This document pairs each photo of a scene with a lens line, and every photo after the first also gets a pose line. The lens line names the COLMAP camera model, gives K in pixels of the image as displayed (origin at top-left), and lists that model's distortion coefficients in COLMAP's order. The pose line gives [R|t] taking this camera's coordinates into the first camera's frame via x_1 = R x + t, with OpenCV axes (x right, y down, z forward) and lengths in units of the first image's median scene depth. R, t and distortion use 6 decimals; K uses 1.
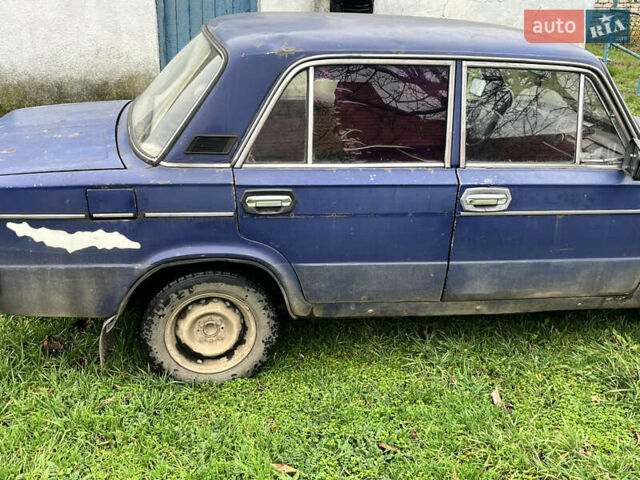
lens RADIAL K [[738.0, 0, 320.0], [0, 738.0, 240.0], [0, 0, 1]] dist [0.010311, 0.000155]
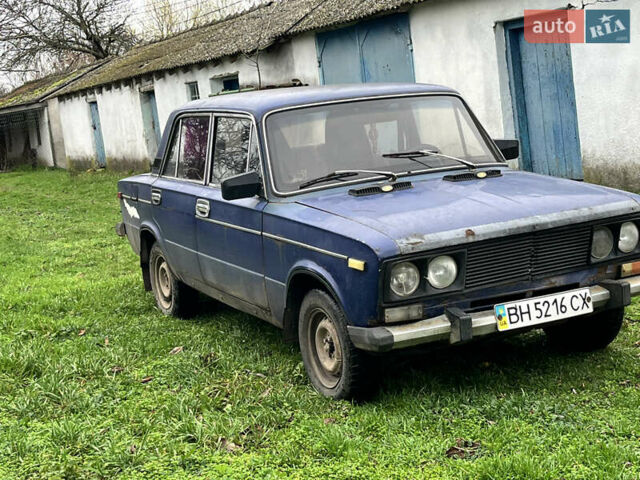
lens RADIAL K [[1081.4, 0, 320.0], [0, 1081.4, 240.0], [0, 0, 1]] dist [0.128380, -0.049073]
pose [[0.251161, 0.074485, -0.965075, 2.264064], [-0.260703, 0.965396, 0.006661, -0.067573], [0.932176, 0.249925, 0.261888, 0.680807]]
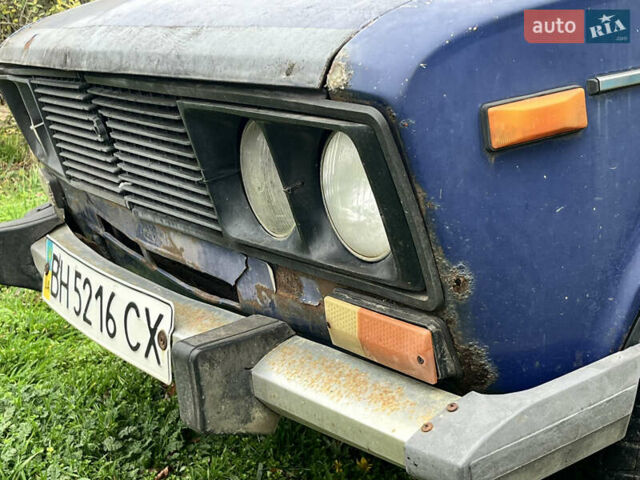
lens RADIAL K [[1081.4, 0, 320.0], [0, 1081.4, 240.0], [0, 0, 1]] dist [0.128380, -0.049073]
pose [[-0.951209, 0.107109, -0.289359, 0.852359], [-0.073958, 0.831324, 0.550846, -0.385977], [0.299552, 0.545370, -0.782841, 1.889930]]
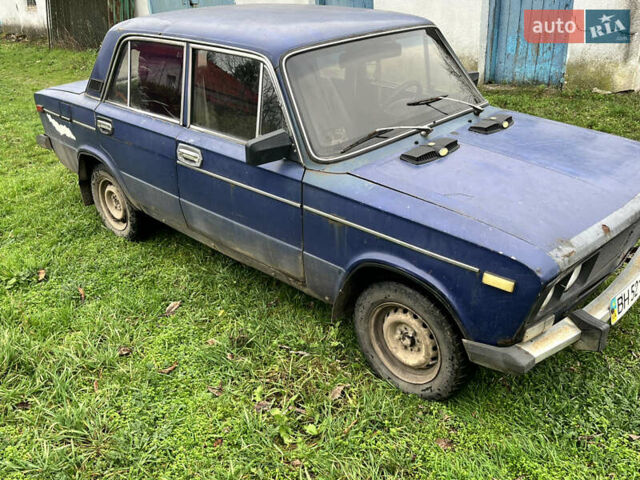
lens RADIAL K [[601.8, 0, 320.0], [0, 601.8, 240.0], [0, 0, 1]] dist [0.041959, -0.000896]
pose [[0.572934, 0.298399, -0.763351, 1.192685], [-0.242604, 0.951375, 0.189812, -0.167654], [0.782873, 0.076442, 0.617468, 0.540569]]
